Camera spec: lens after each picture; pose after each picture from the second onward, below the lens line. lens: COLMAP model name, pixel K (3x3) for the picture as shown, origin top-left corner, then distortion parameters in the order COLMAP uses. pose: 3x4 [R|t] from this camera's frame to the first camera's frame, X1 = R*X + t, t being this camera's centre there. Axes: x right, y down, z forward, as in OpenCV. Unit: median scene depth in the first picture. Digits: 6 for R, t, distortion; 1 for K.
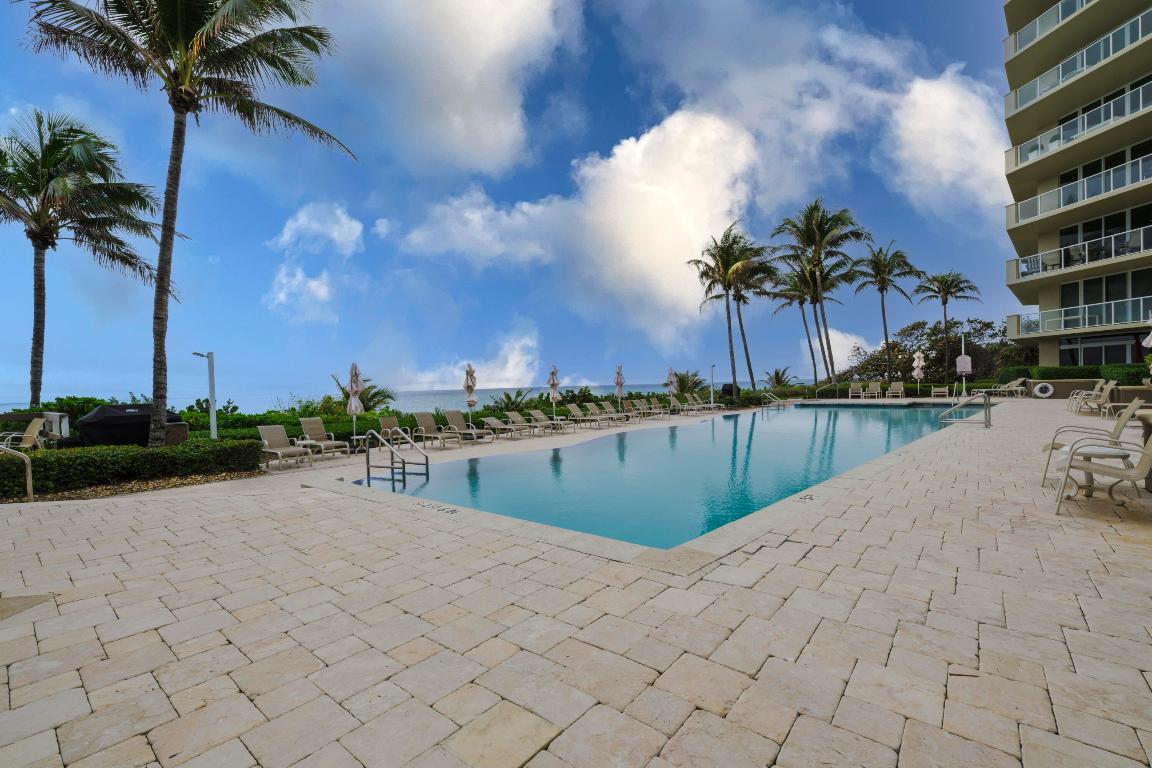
lens RADIAL K [[510.6, 0, 571.9], [0, 510.6, 390.6], [0, 0, 1]] dist [0.000211, 0.000643]
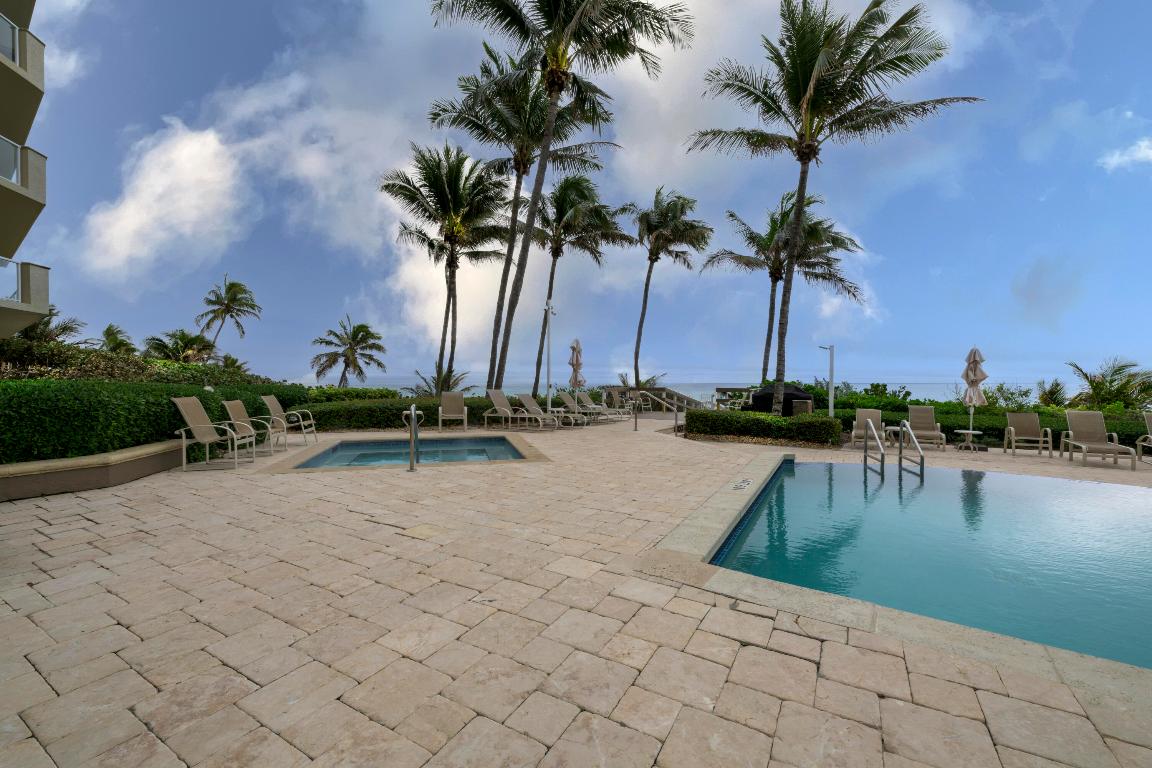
lens RADIAL K [[463.1, 0, 573.2], [0, 463.1, 386.7], [0, 0, 1]] dist [0.003831, 0.000175]
pose [[0.144217, 0.038710, -0.988789, 1.047178], [-0.013564, 0.999218, 0.037140, -0.031374], [0.989453, 0.008056, 0.144629, 0.709795]]
